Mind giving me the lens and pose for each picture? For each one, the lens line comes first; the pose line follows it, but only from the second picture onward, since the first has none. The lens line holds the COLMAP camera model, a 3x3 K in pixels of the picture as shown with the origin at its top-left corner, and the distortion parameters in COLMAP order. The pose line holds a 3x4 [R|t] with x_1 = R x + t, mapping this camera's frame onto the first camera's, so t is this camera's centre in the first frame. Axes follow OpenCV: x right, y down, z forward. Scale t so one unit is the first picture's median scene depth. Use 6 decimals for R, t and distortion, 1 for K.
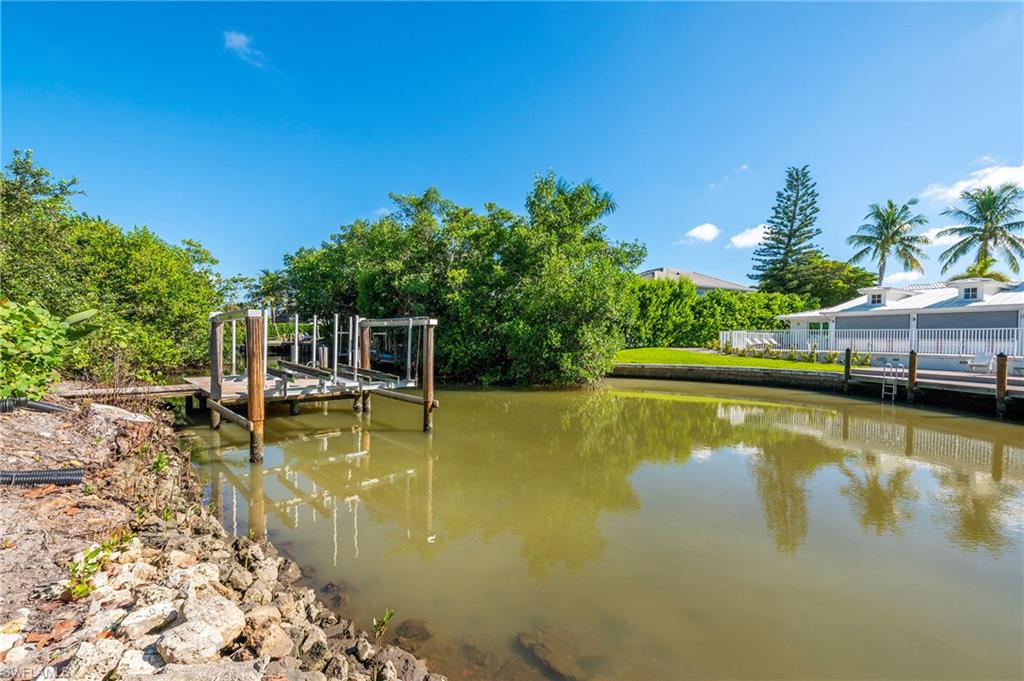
lens RADIAL K [[415.1, 0, 504.5], [0, 415.1, 349.3], [0, 0, 1]] dist [-0.002437, -0.001380]
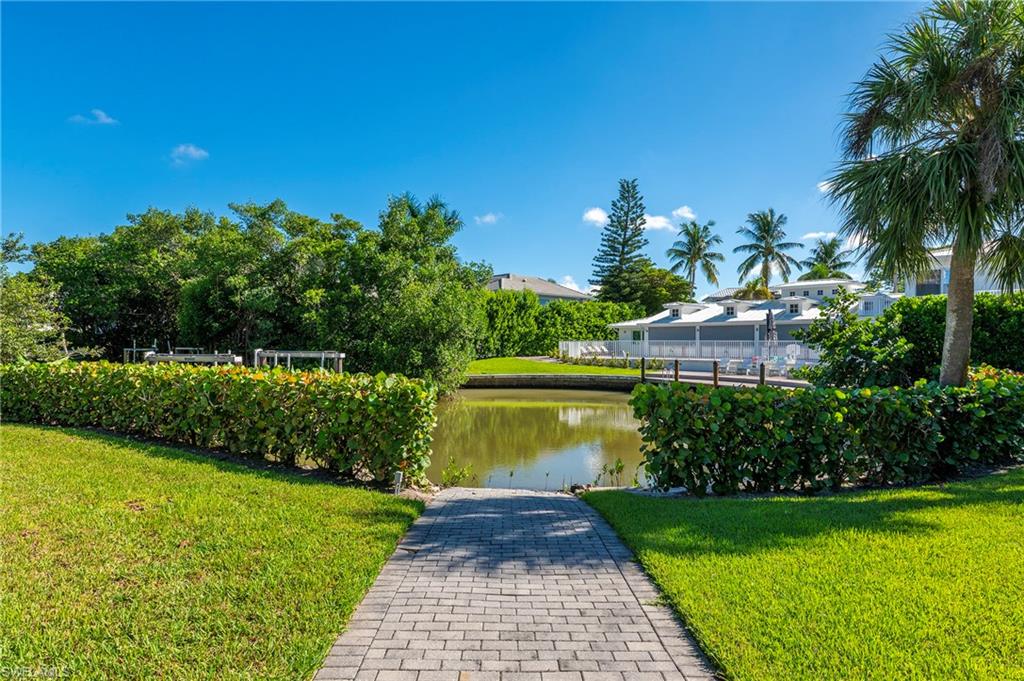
lens RADIAL K [[537.9, 0, 527.3], [0, 537.9, 357.2], [0, 0, 1]] dist [-0.007096, -0.001187]
pose [[0.926116, -0.027755, 0.376217, -0.103136], [0.024435, 0.999609, 0.013593, -0.026276], [-0.376447, -0.003396, 0.926432, -0.318186]]
